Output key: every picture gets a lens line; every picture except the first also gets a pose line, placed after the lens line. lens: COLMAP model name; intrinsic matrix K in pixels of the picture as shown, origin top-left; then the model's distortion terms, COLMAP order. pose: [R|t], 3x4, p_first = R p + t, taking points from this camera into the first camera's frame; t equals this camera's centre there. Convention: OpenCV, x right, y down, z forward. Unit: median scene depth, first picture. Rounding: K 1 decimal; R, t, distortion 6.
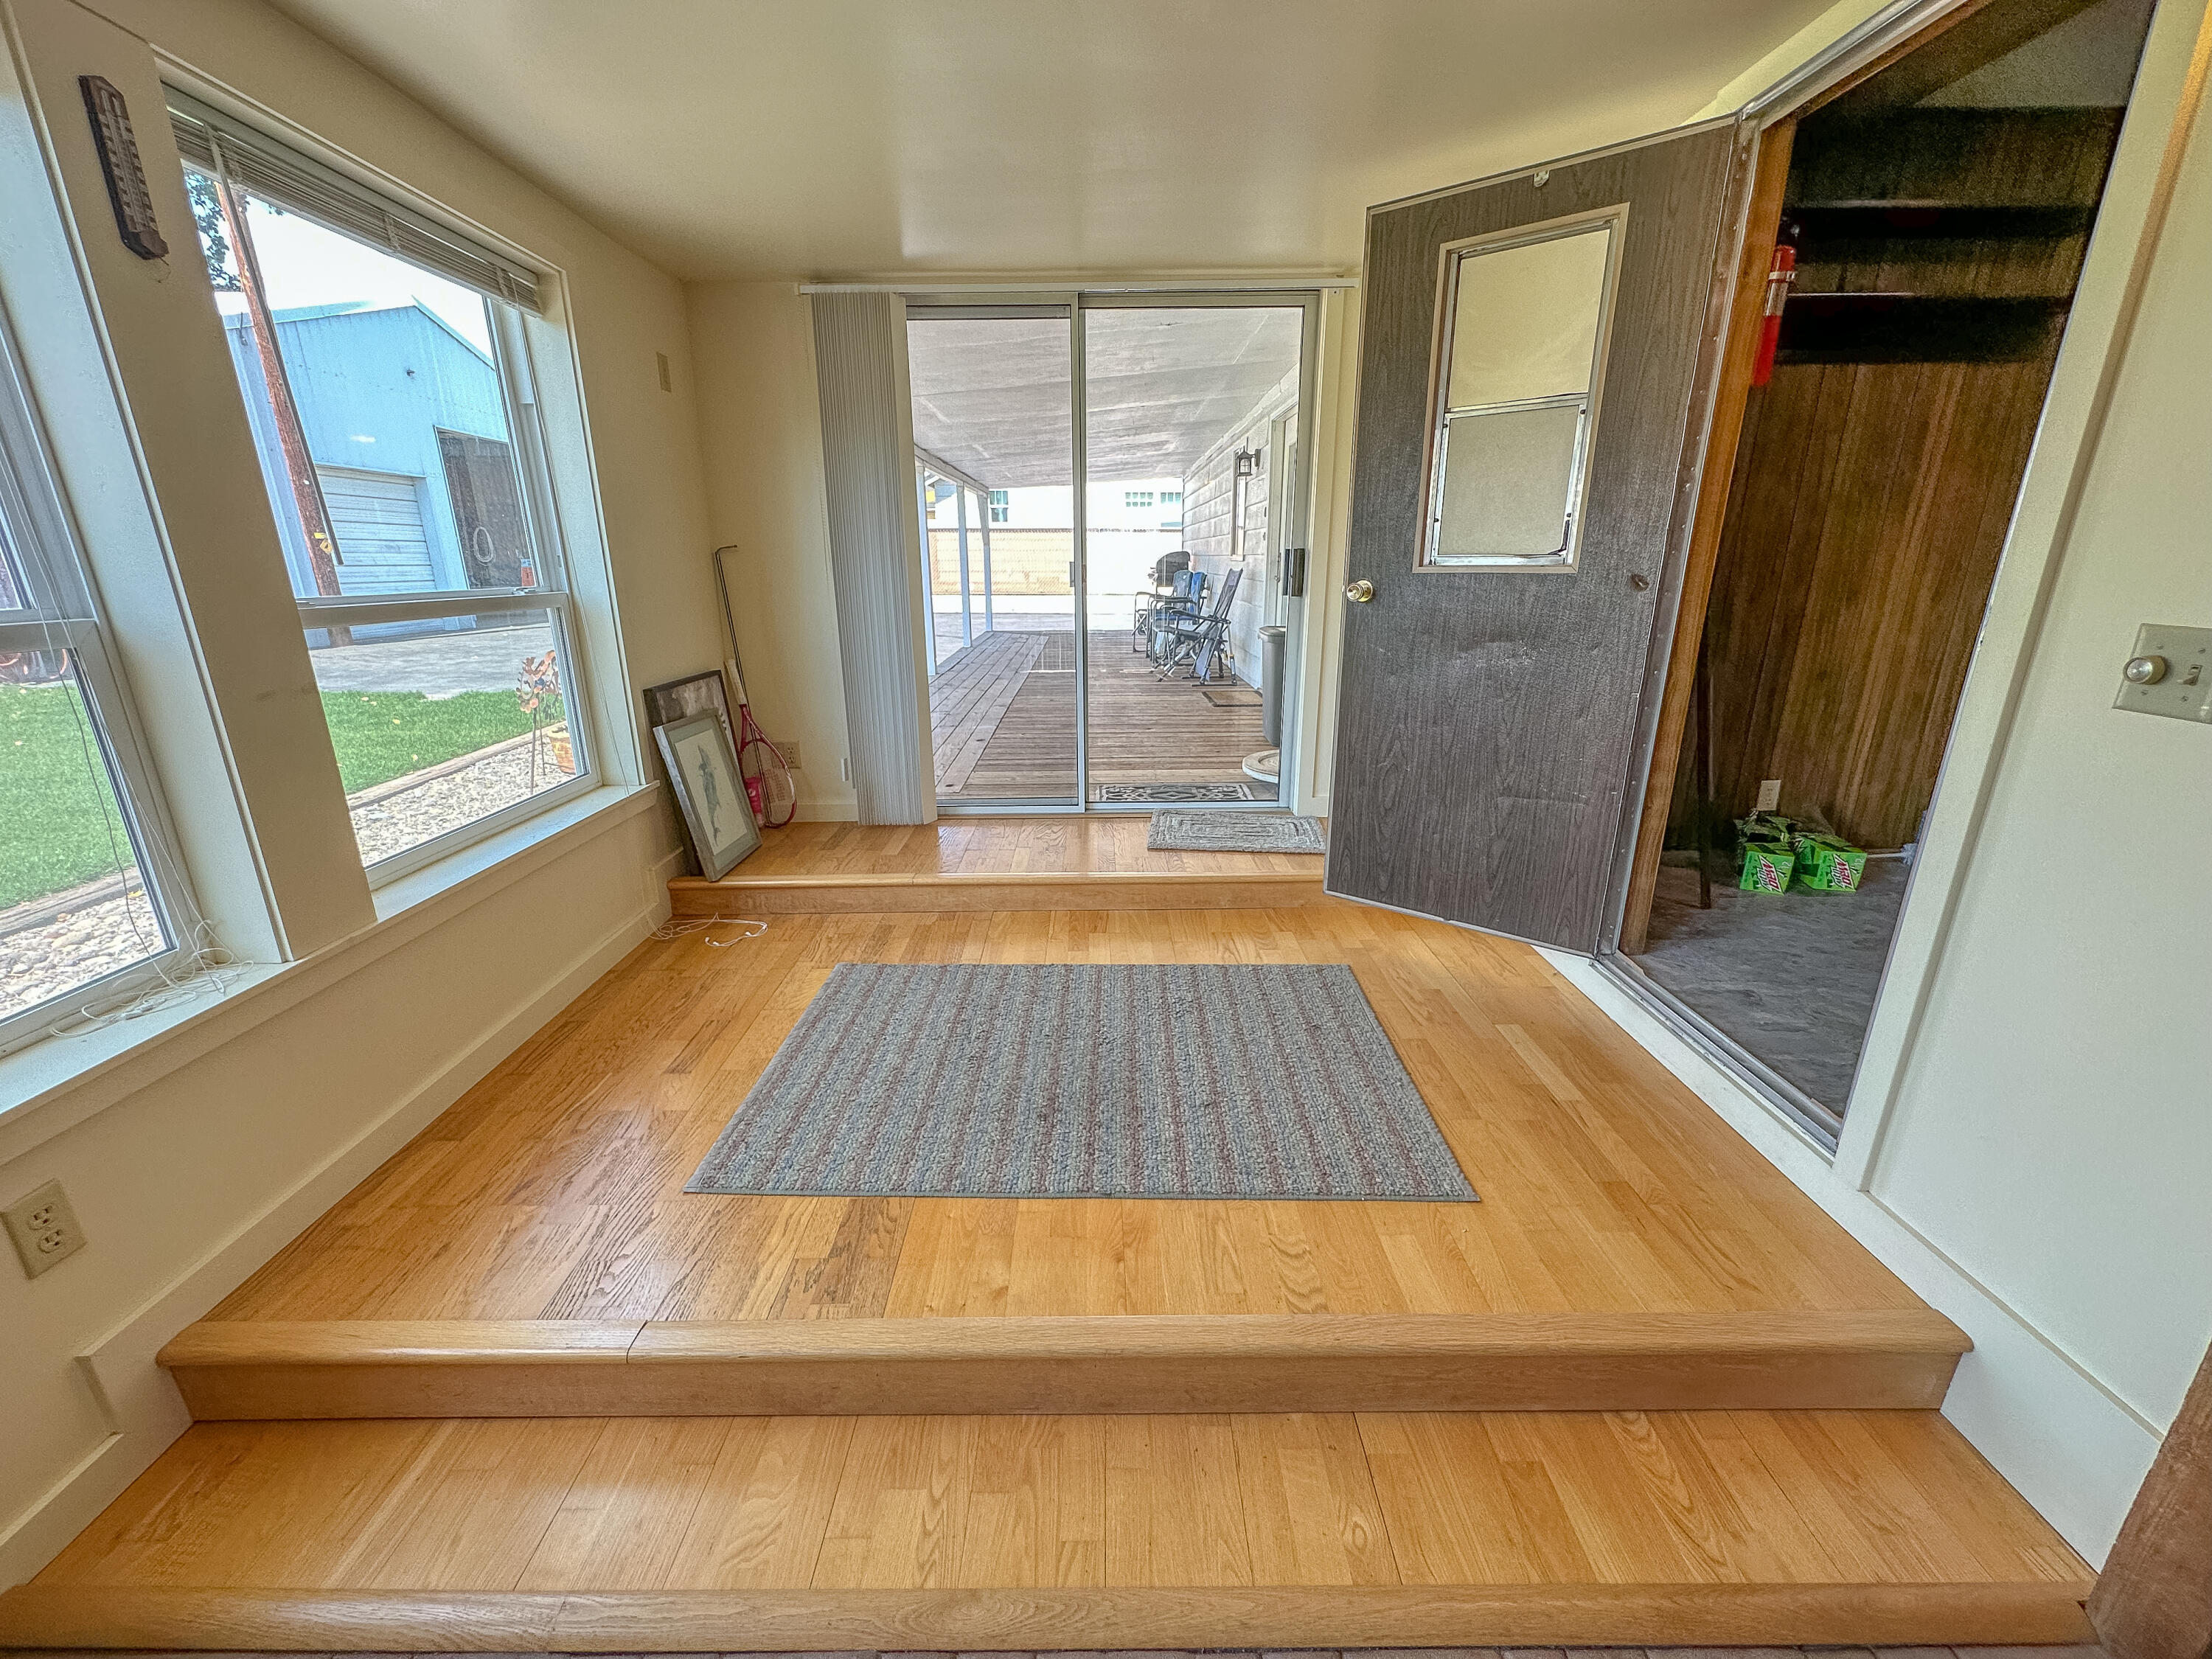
lens RADIAL K [[897.4, 0, 1106.0], [0, 897.4, 829.5], [0, 0, 1]] dist [0.000353, 0.000166]
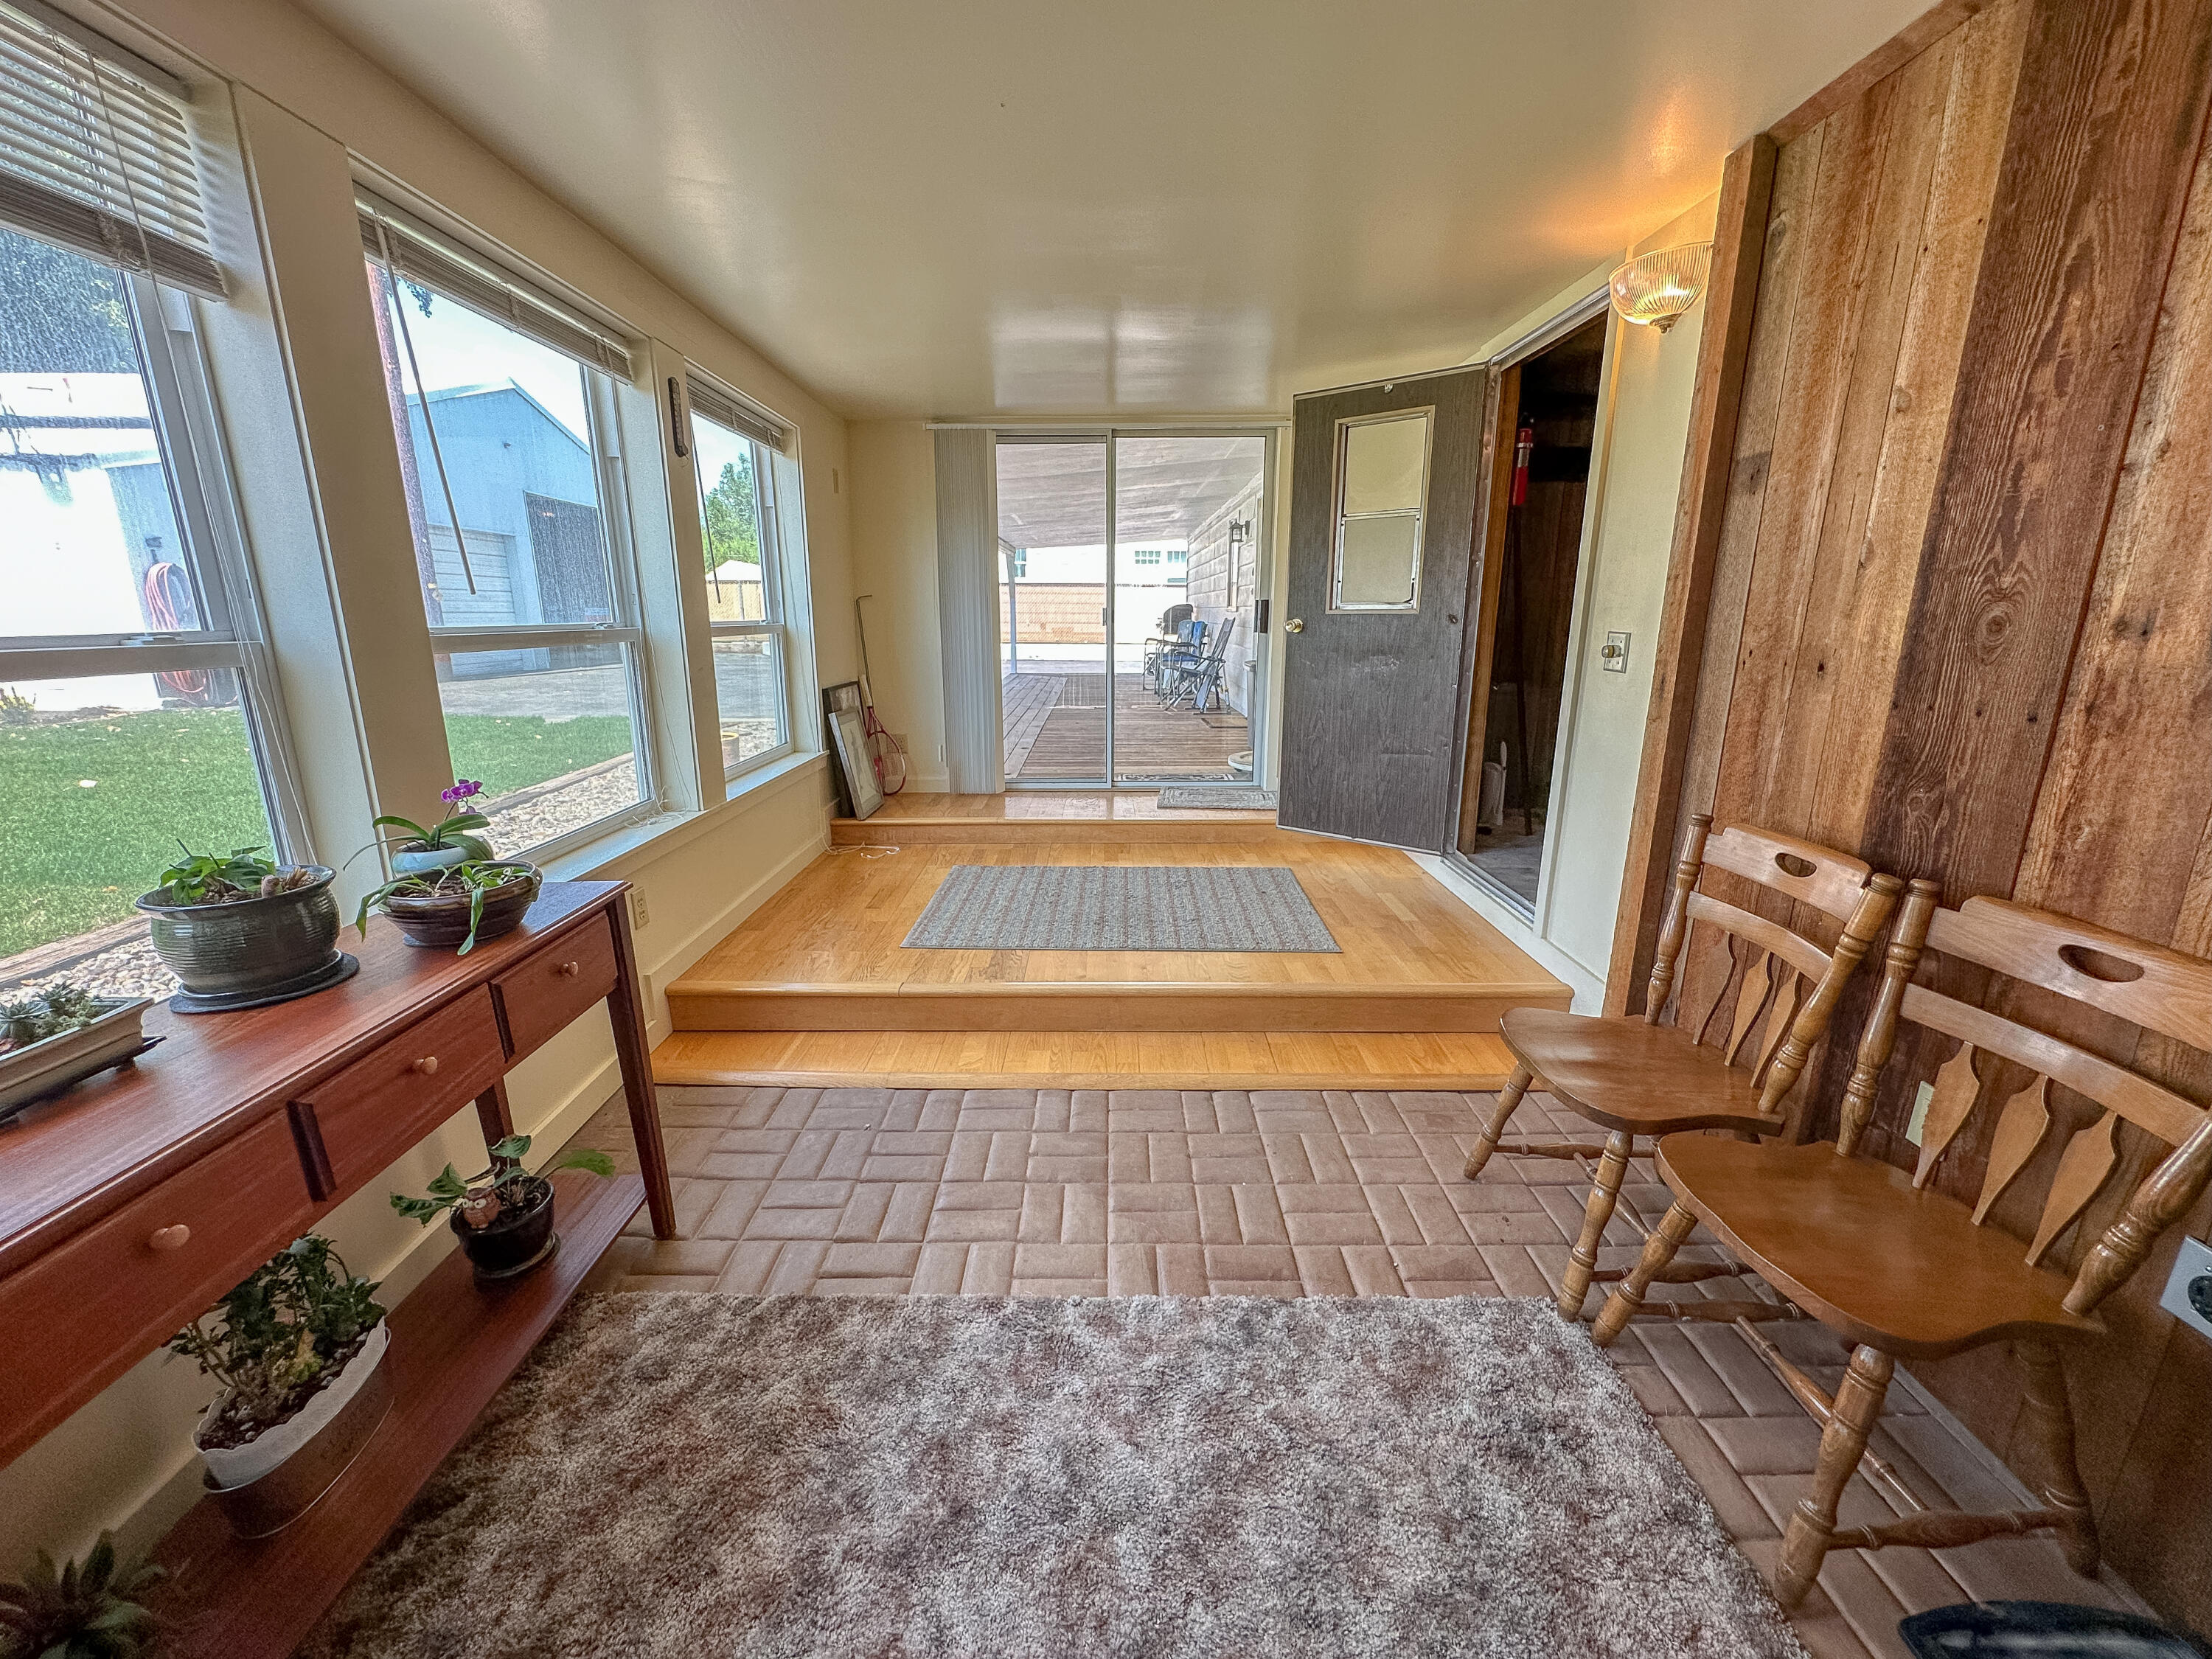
lens RADIAL K [[897.4, 0, 1106.0], [0, 897.4, 829.5], [0, 0, 1]] dist [0.000353, 0.000166]
pose [[0.999951, 0.007575, -0.006370, -0.026931], [-0.007919, 0.998417, -0.055683, 0.144826], [0.005938, 0.055730, 0.998428, -0.440242]]
